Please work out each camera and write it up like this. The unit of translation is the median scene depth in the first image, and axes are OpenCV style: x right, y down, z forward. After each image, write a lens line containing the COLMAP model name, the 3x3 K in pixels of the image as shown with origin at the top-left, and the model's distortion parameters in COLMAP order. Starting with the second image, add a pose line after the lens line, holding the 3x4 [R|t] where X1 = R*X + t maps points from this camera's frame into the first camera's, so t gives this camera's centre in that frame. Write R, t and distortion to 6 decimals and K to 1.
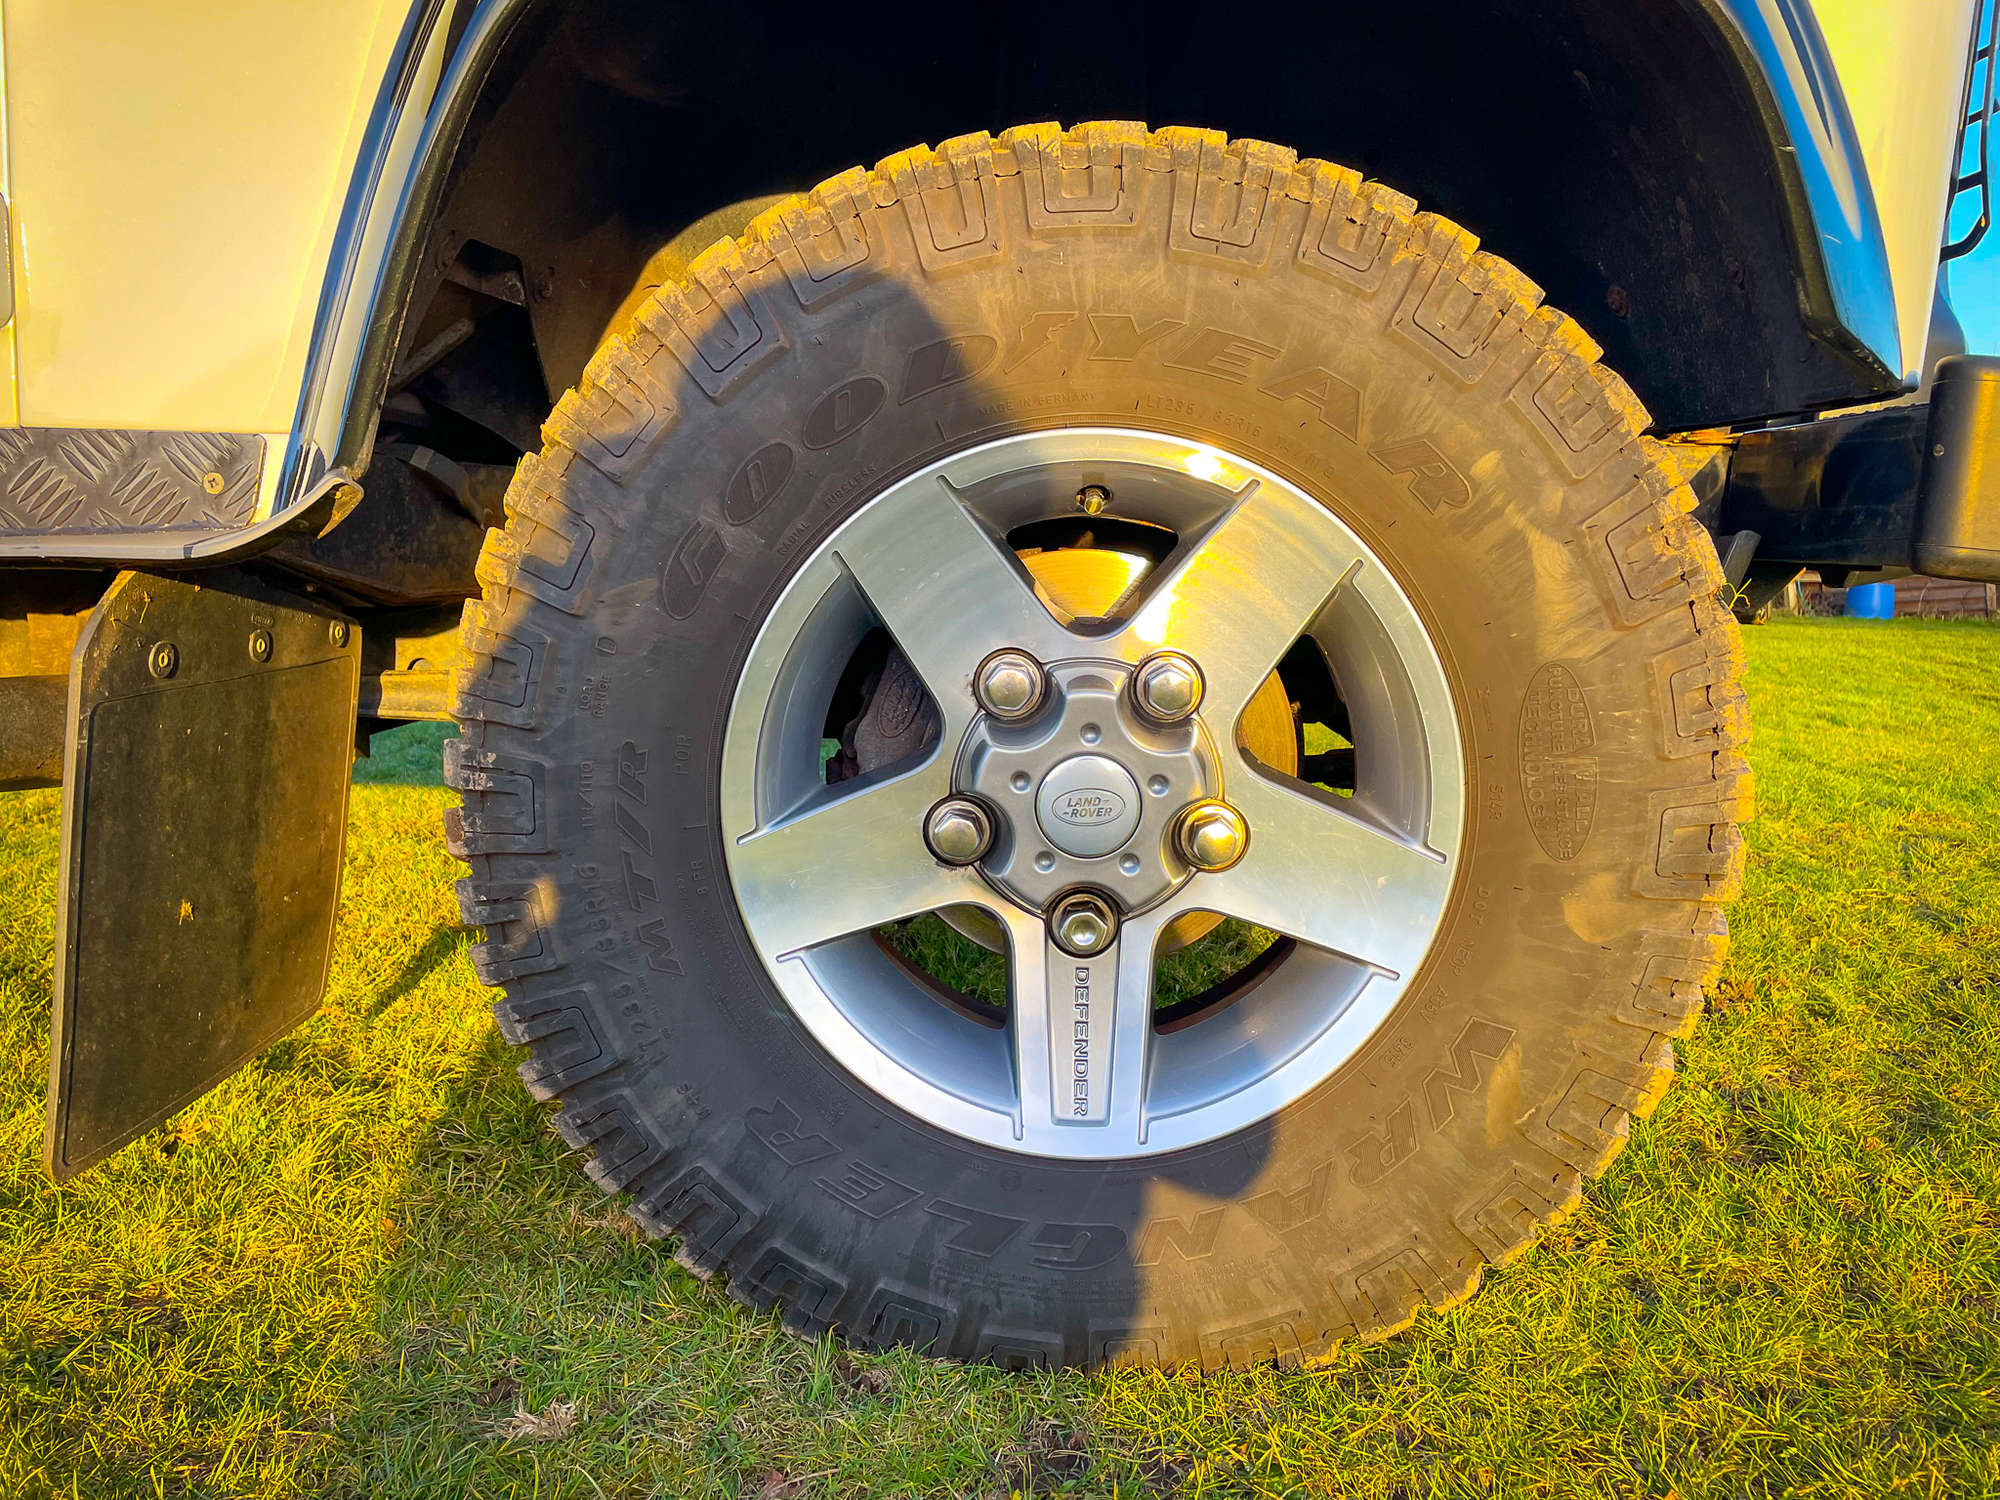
lens RADIAL K [[1524.6, 0, 1021.3], [0, 1524.6, 746.4], [0, 0, 1]] dist [0.089087, -0.120502]
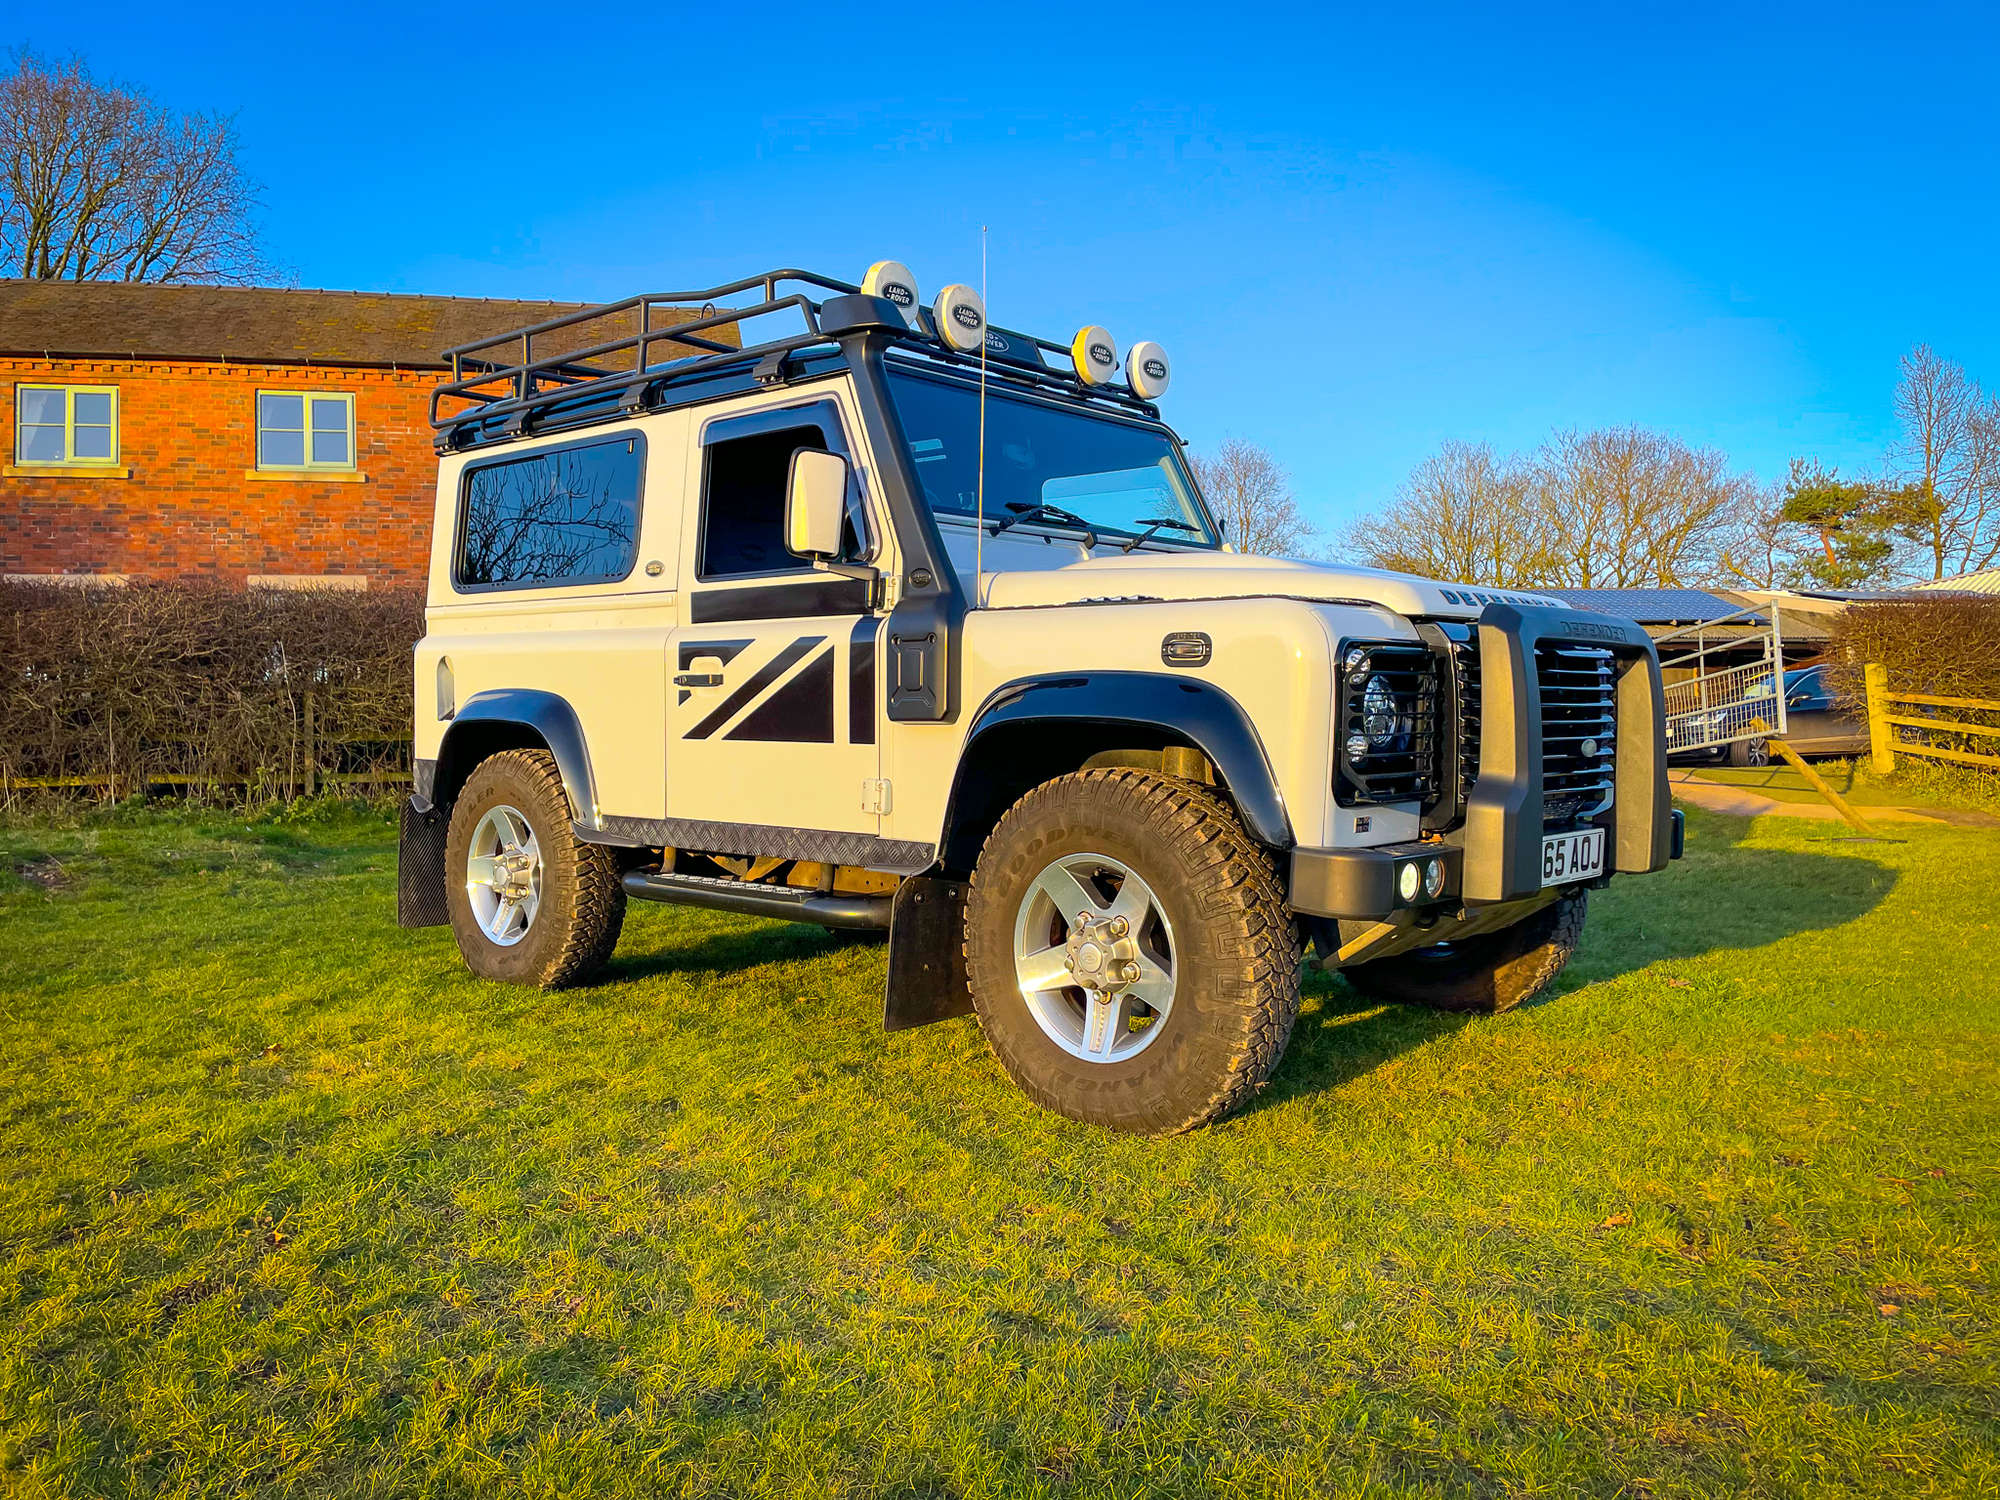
lens RADIAL K [[1524.6, 0, 1021.3], [0, 1524.6, 746.4], [0, 0, 1]] dist [0.089087, -0.120502]
pose [[0.760869, 0.001463, -0.648904, 2.184665], [-0.077097, 0.993118, -0.088161, -0.120537], [0.644309, 0.117108, 0.755746, -1.810561]]
